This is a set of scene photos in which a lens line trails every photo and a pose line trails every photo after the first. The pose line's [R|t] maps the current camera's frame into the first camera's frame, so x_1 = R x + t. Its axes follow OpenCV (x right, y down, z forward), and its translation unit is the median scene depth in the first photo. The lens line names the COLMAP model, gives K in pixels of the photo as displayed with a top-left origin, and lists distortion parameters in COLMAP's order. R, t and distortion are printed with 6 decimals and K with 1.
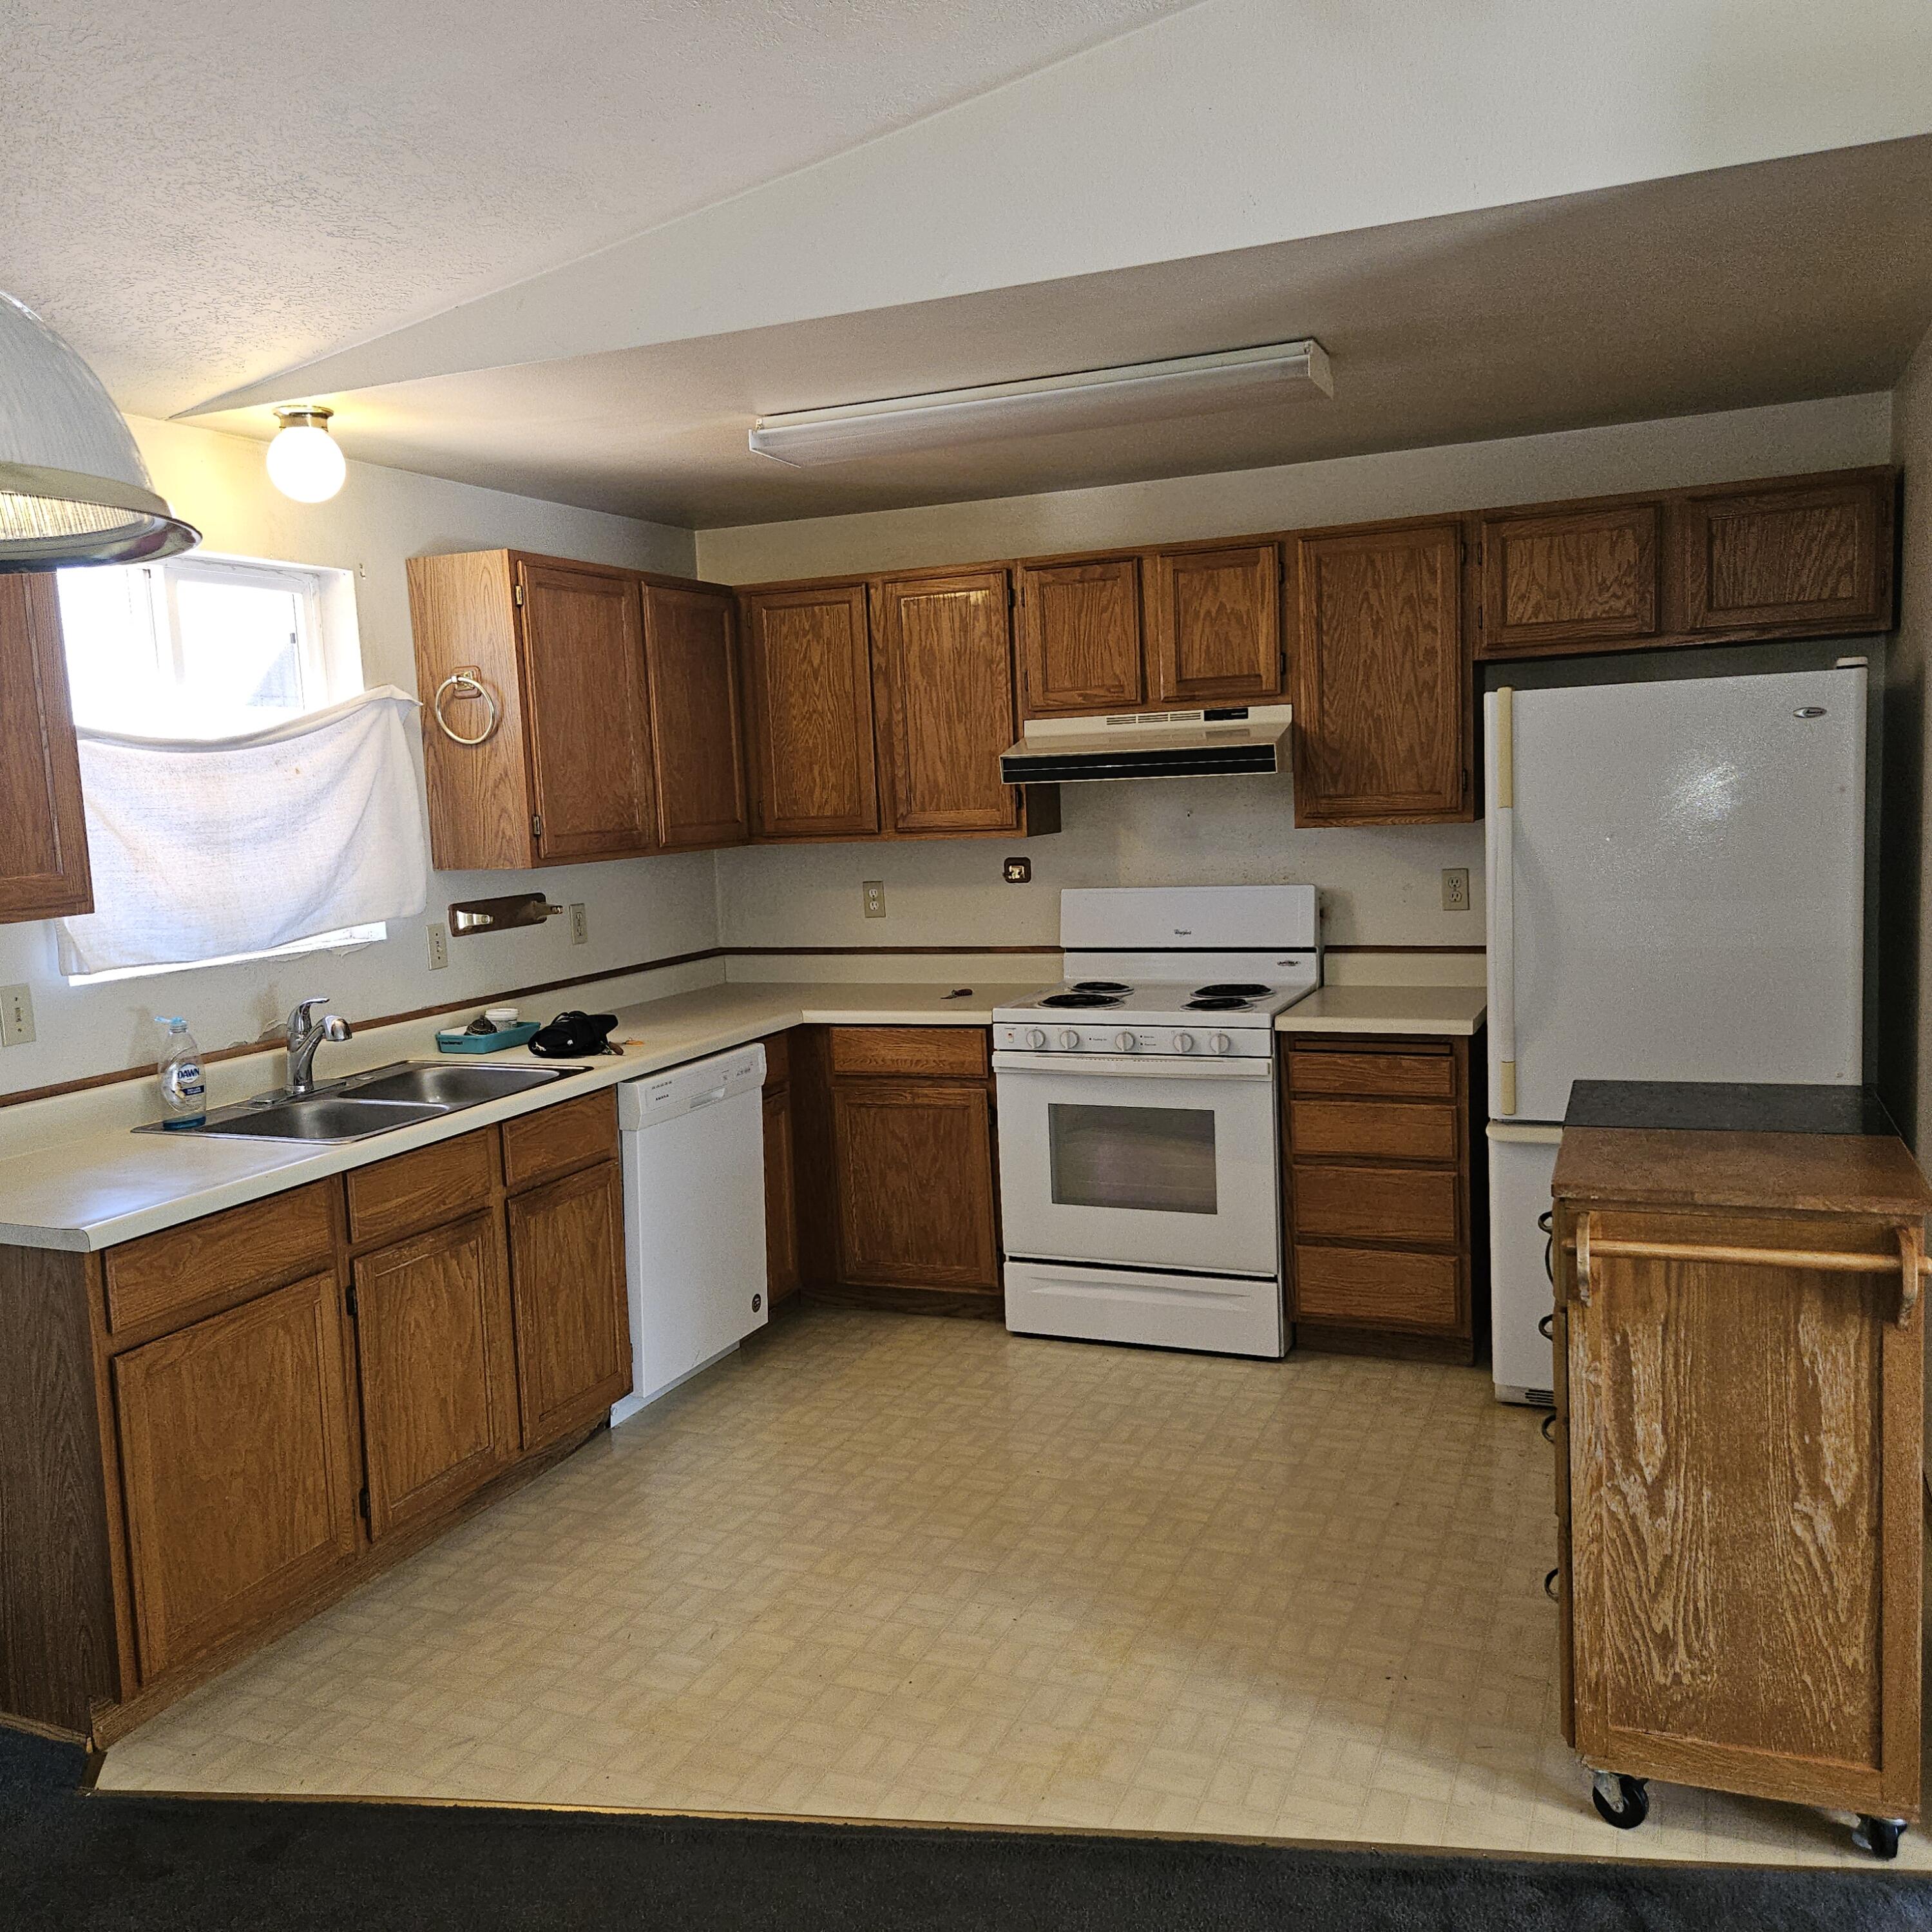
lens RADIAL K [[1727.4, 0, 966.0], [0, 1727.4, 966.0], [0, 0, 1]] dist [0.055246, -0.029826]
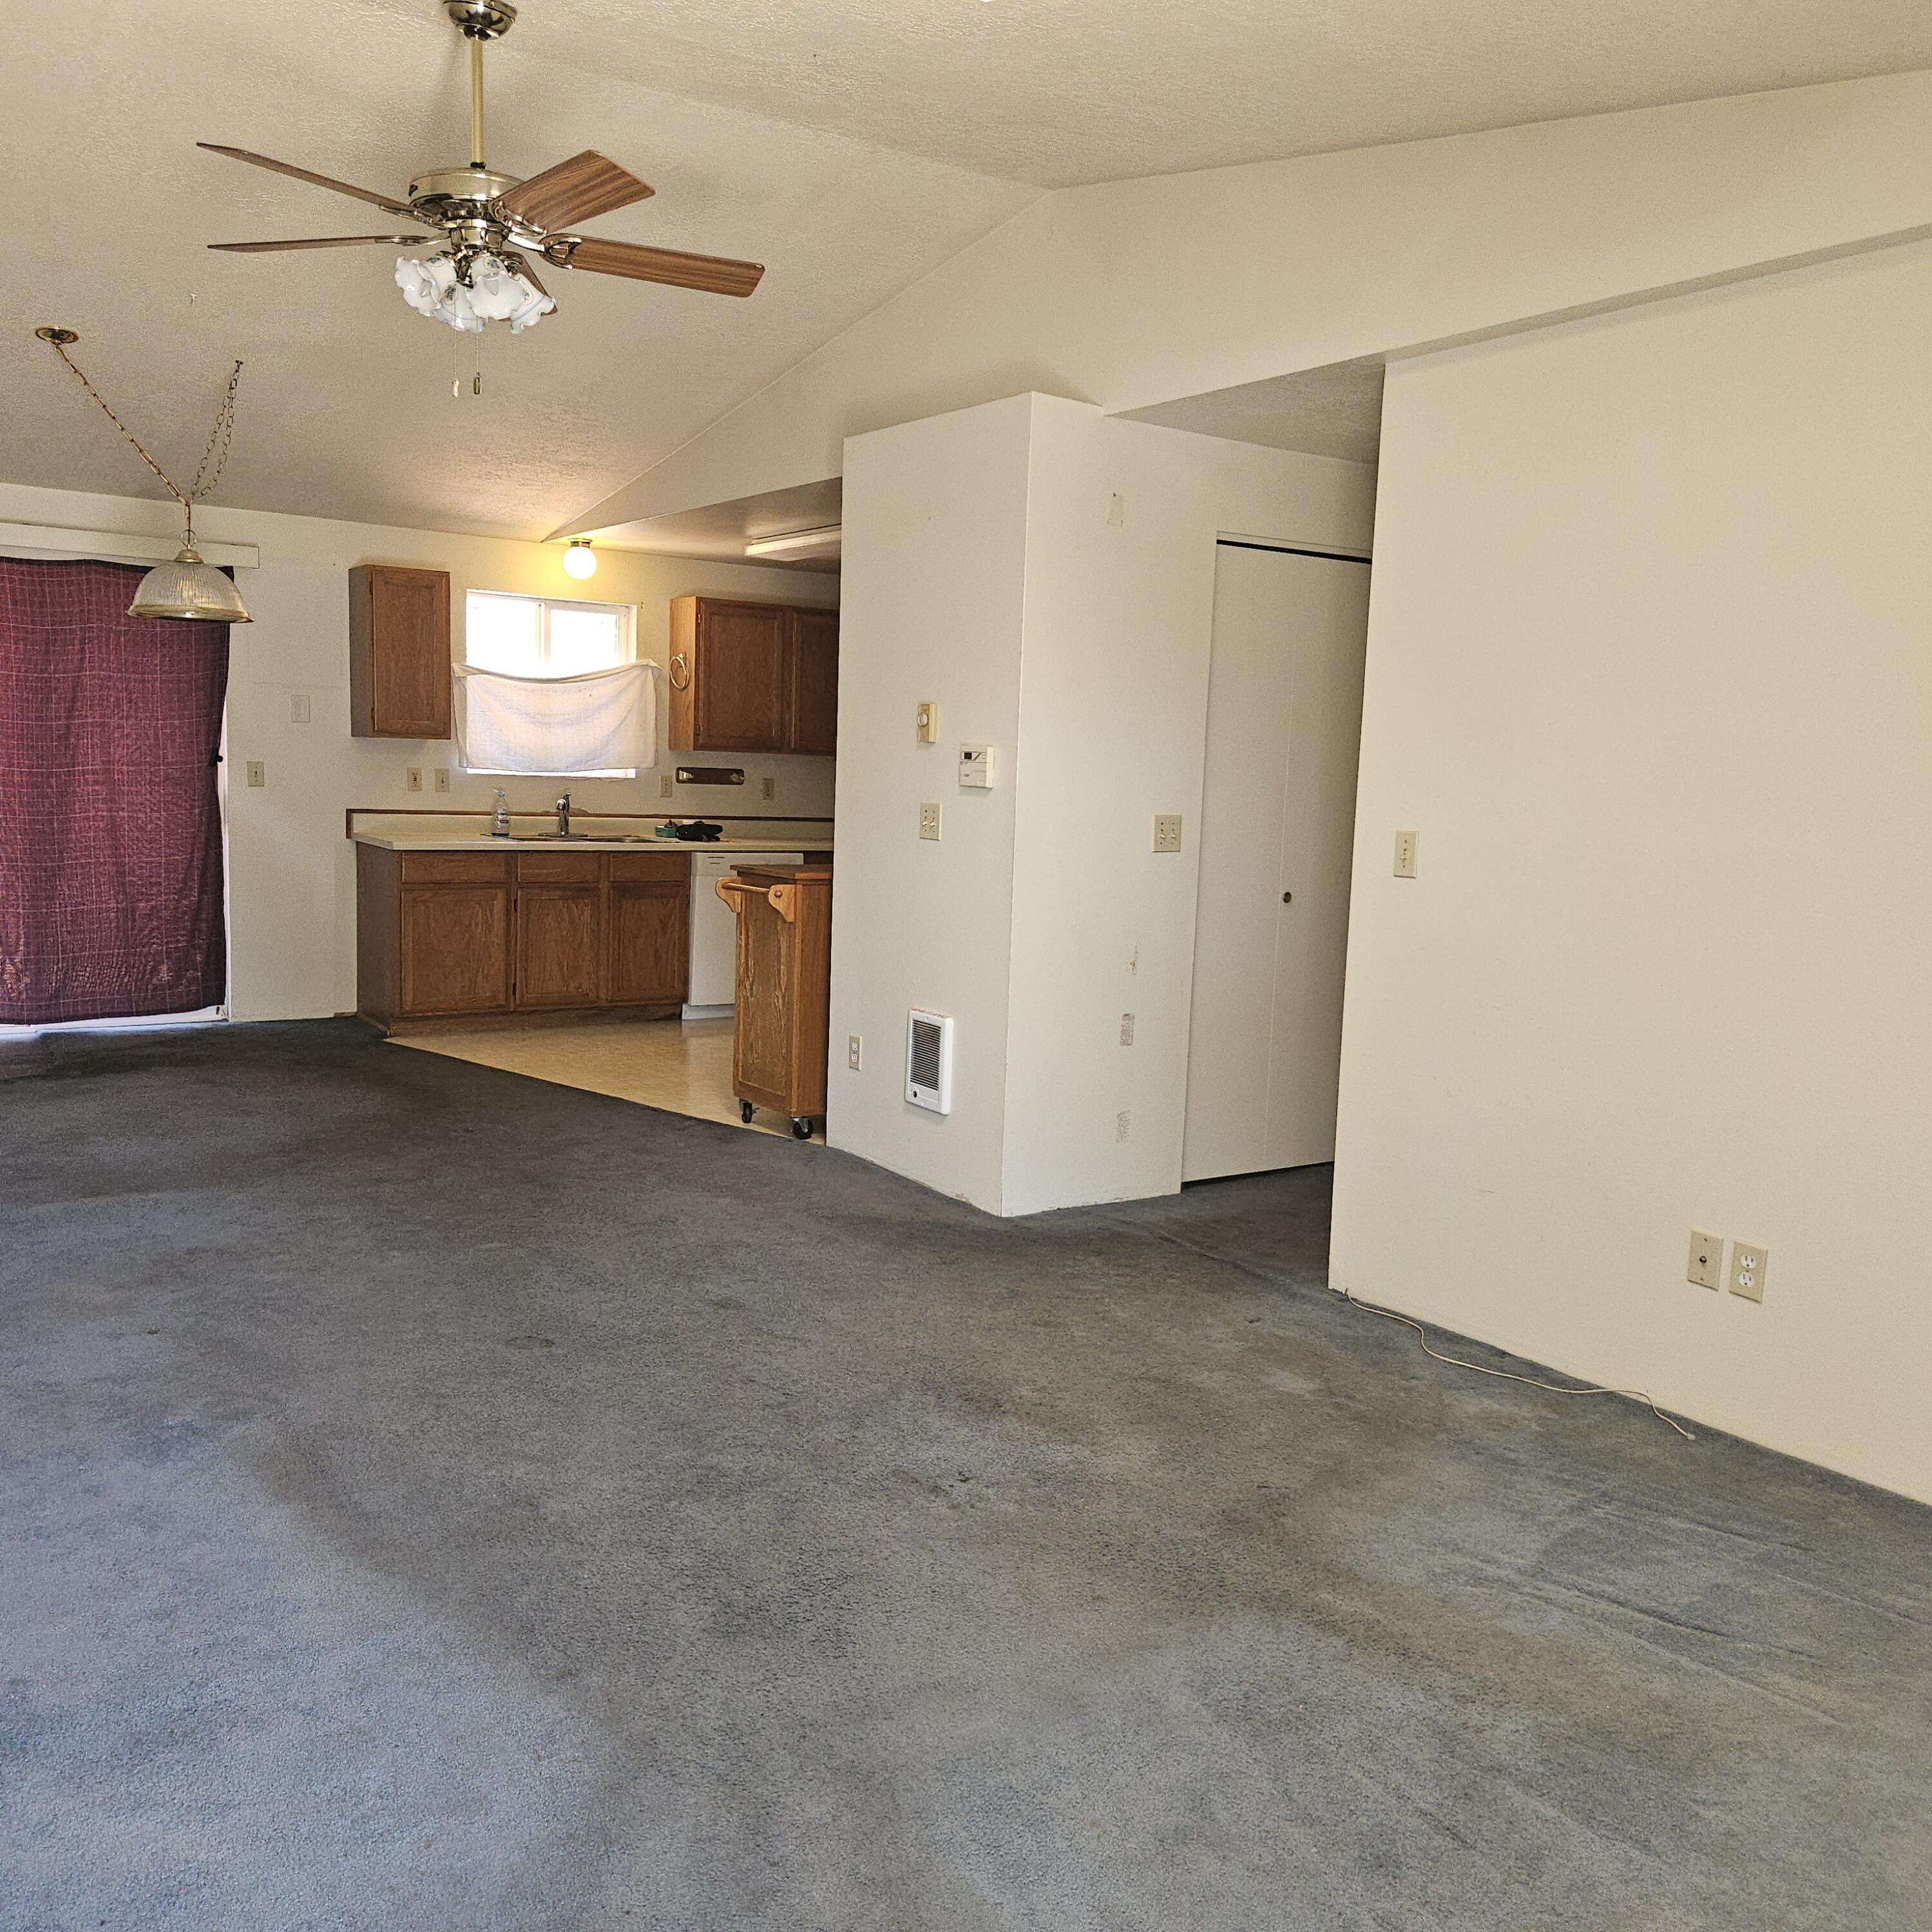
lens RADIAL K [[1727.4, 0, 966.0], [0, 1727.4, 966.0], [0, 0, 1]] dist [0.055246, -0.029826]
pose [[0.845801, 0.139372, -0.514972, 1.191854], [-0.134563, 0.989796, 0.046869, 0.061438], [0.516250, 0.029654, 0.855925, -0.631077]]
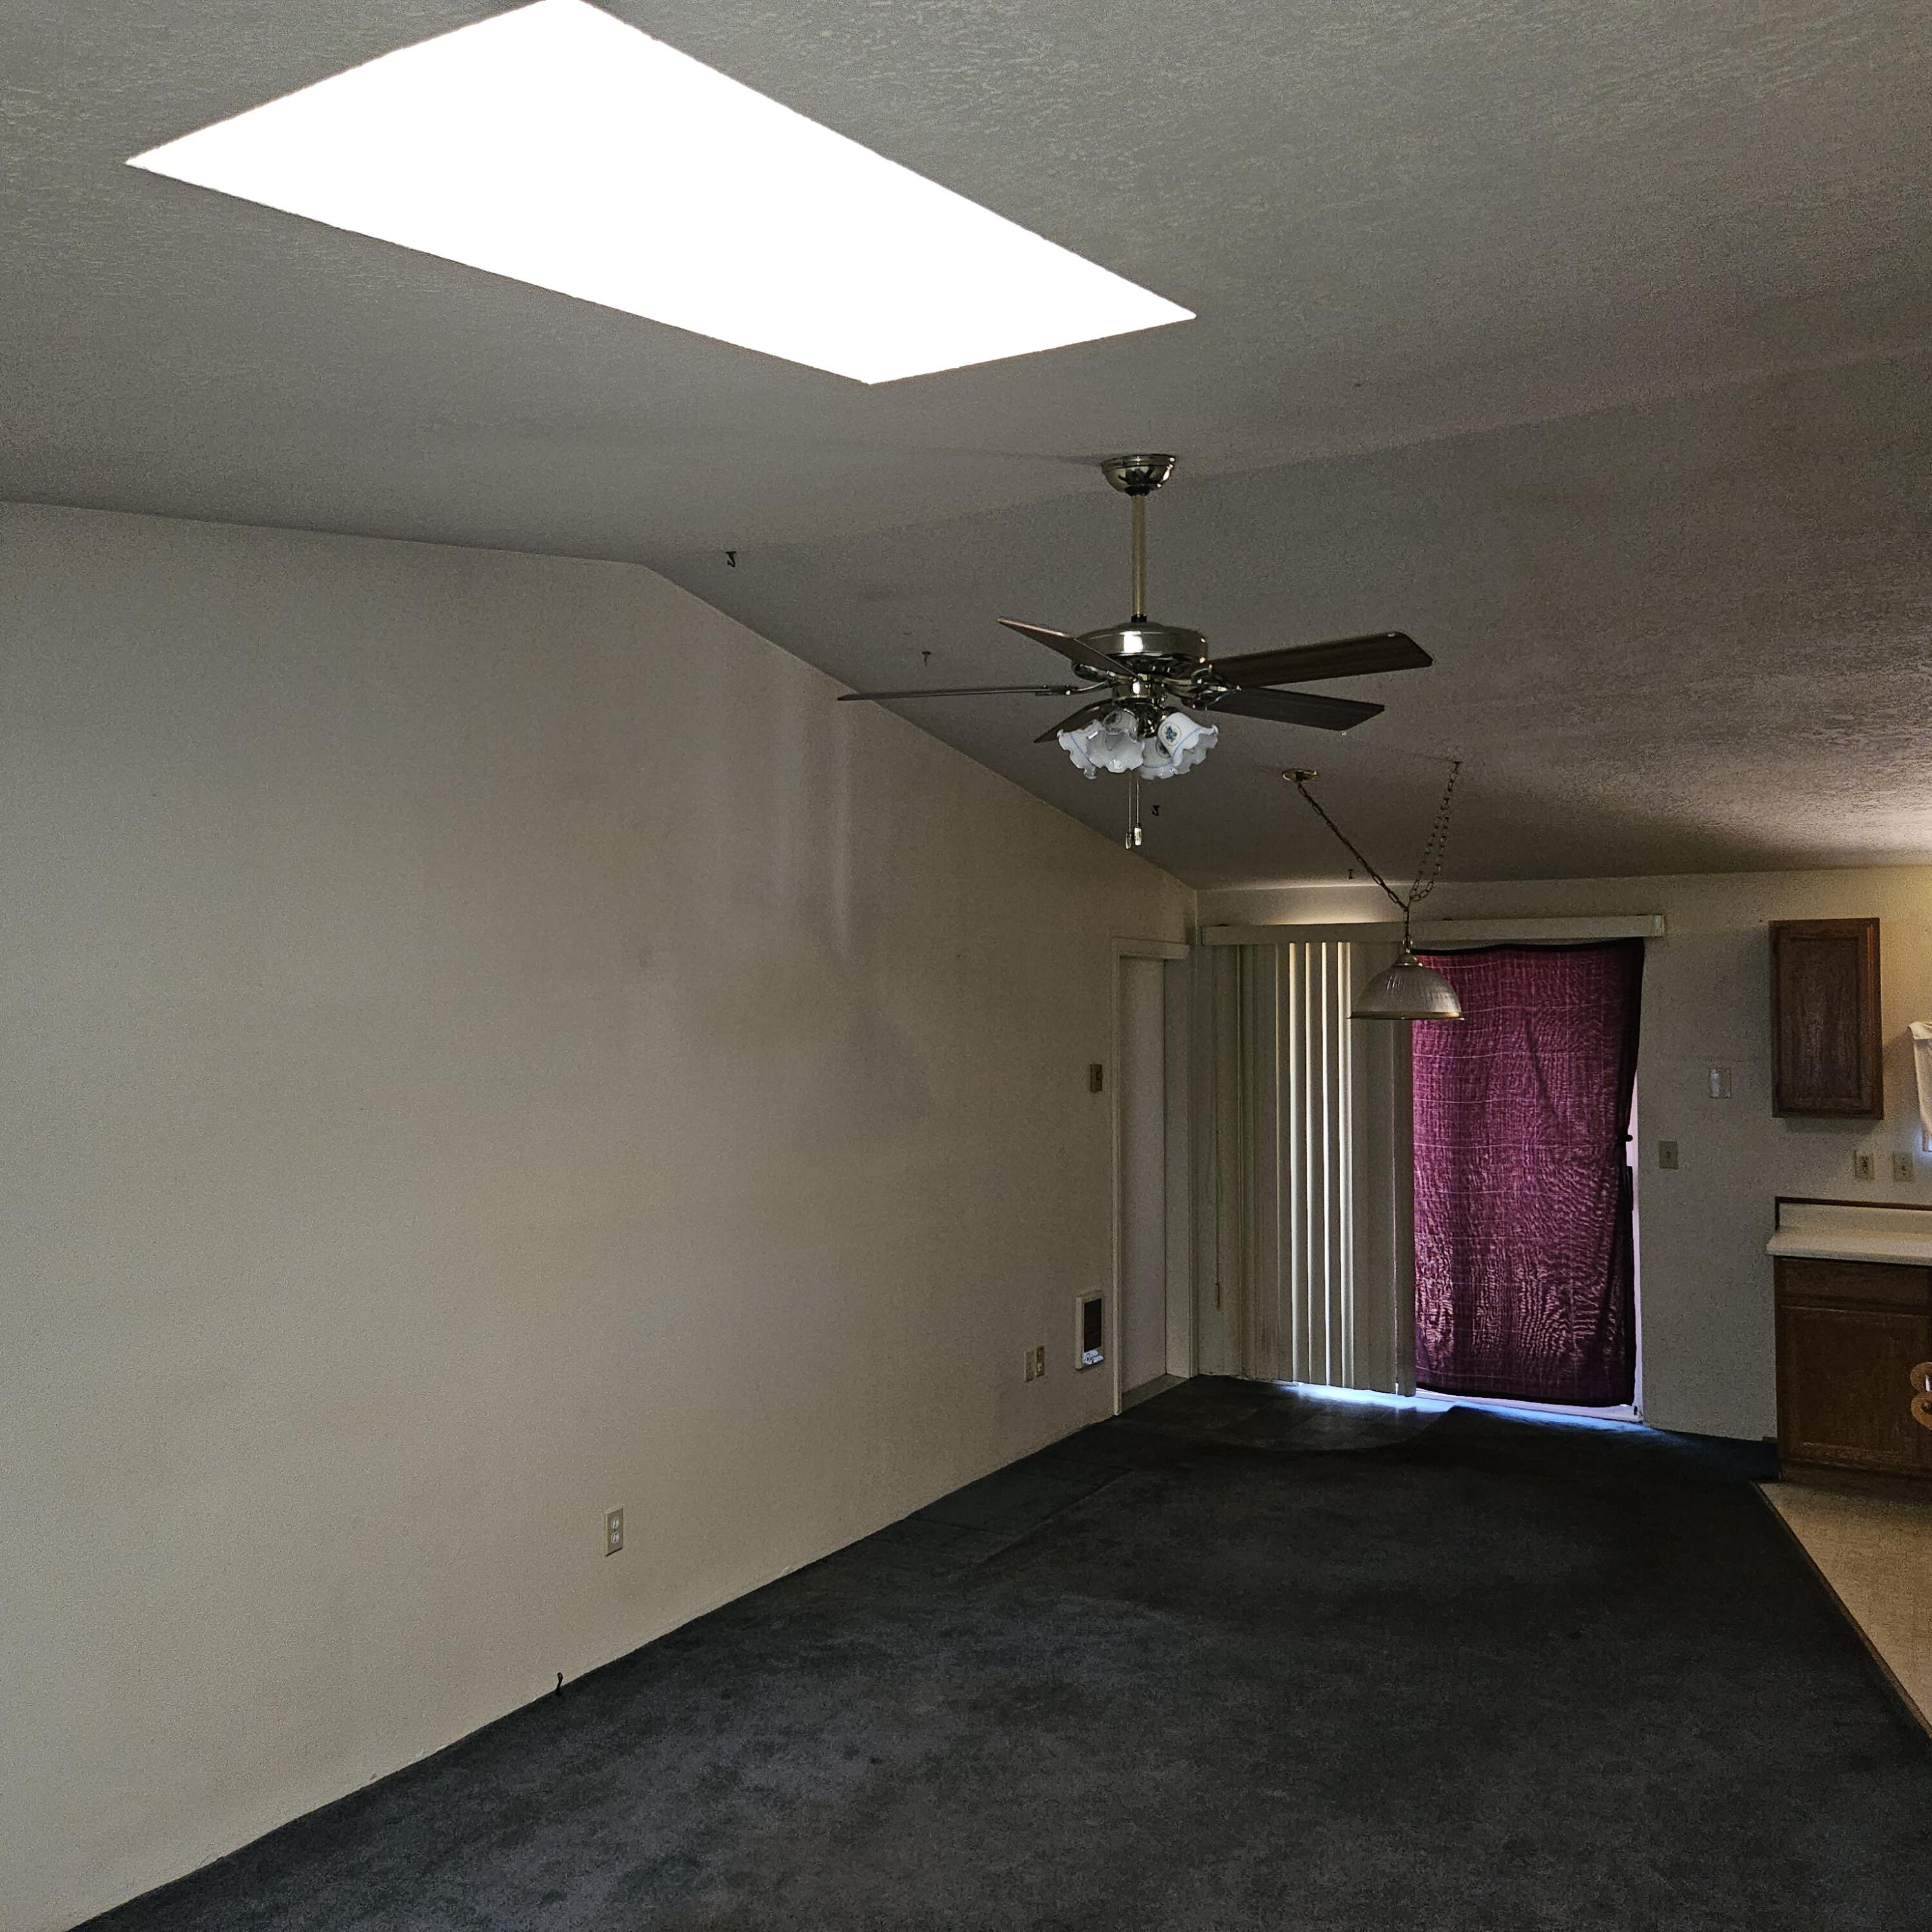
lens RADIAL K [[1727.4, 0, 966.0], [0, 1727.4, 966.0], [0, 0, 1]] dist [0.055246, -0.029826]
pose [[-0.103798, 0.029125, -0.994172, 1.327690], [-0.110700, 0.993022, 0.040649, -0.129465], [0.988419, 0.114274, -0.099850, 0.032722]]
